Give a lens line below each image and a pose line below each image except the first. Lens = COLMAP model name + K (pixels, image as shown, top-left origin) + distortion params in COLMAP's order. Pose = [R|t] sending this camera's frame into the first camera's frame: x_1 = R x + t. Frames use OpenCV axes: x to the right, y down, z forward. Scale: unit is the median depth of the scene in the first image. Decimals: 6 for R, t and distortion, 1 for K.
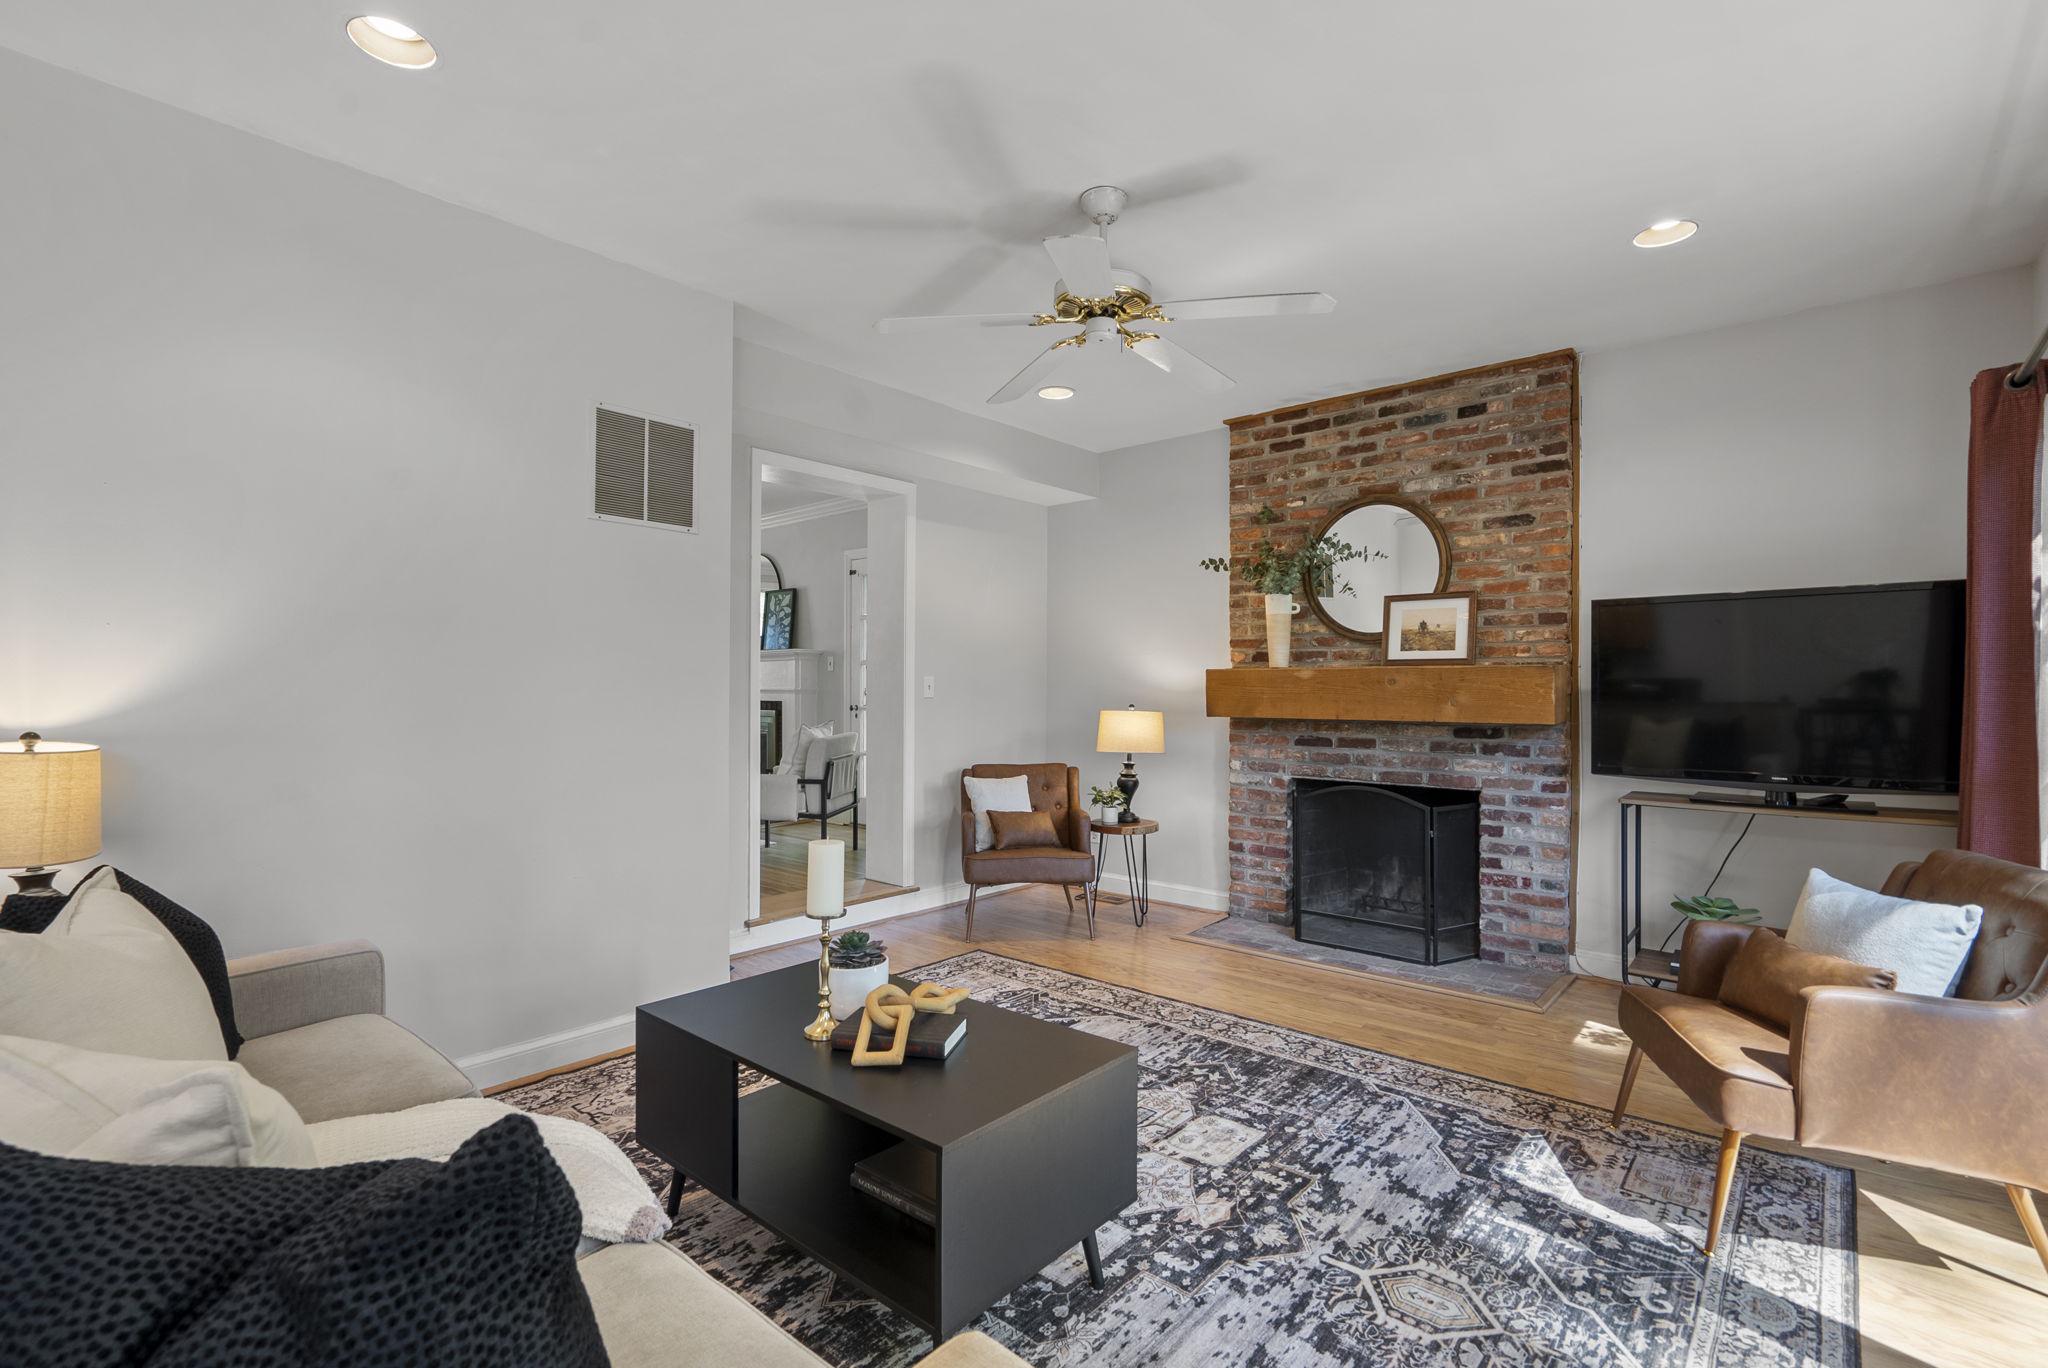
lens RADIAL K [[944.0, 0, 1017.8], [0, 944.0, 689.6], [0, 0, 1]] dist [-0.001179, 0.001147]
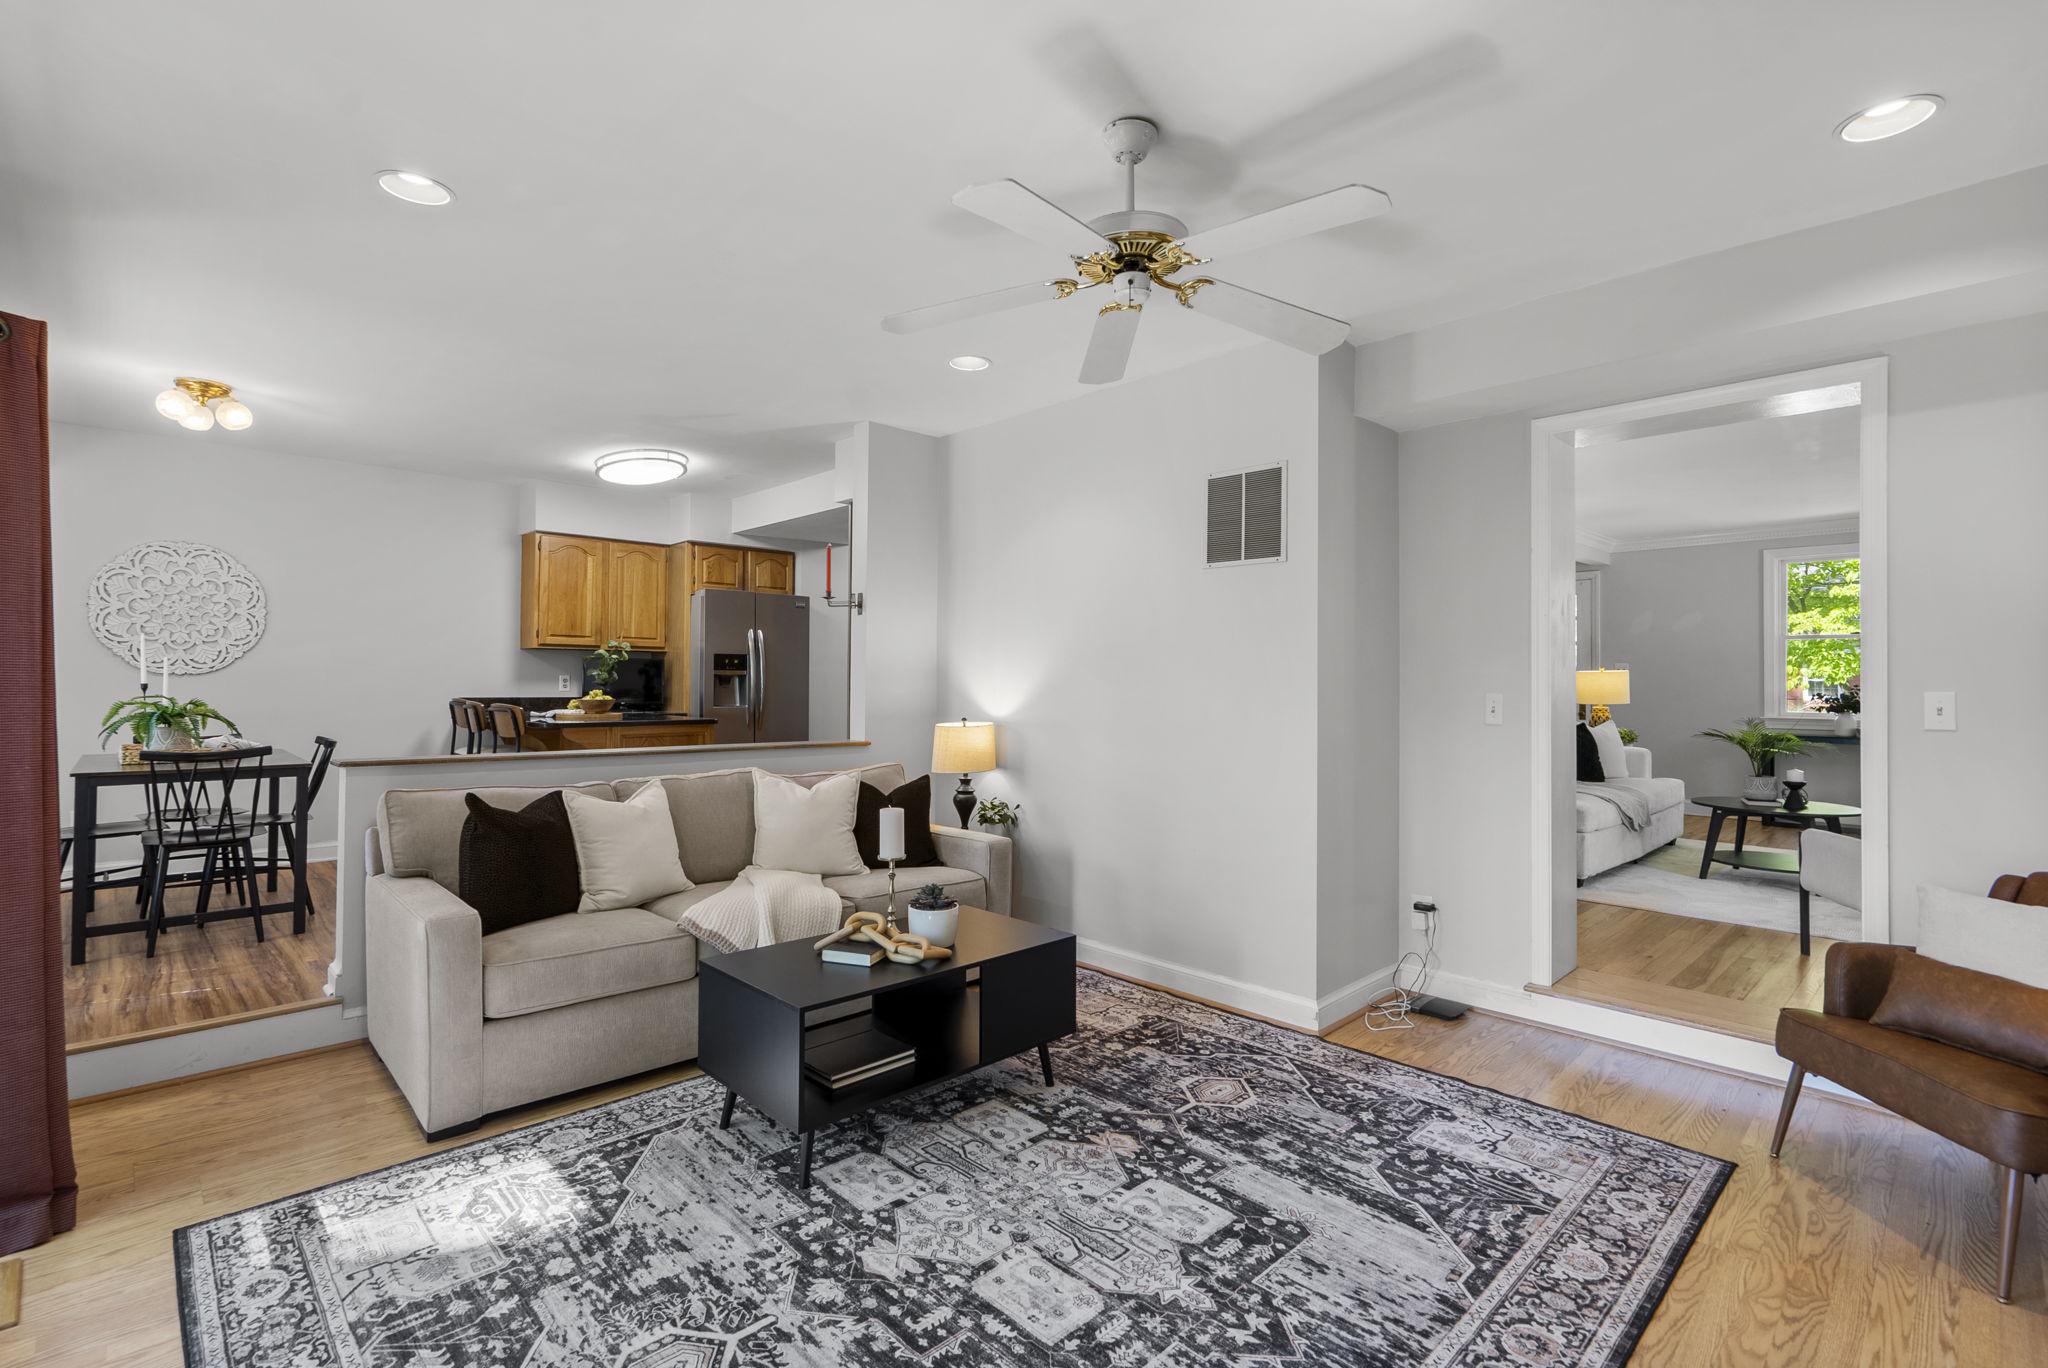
lens RADIAL K [[944.0, 0, 1029.7], [0, 944.0, 678.8], [0, 0, 1]] dist [-0.001179, 0.001147]
pose [[-0.089845, -0.009984, -0.995906, 0.879273], [-0.004283, 0.999944, -0.009638, -0.022910], [0.995947, 0.003400, -0.089883, 0.941502]]
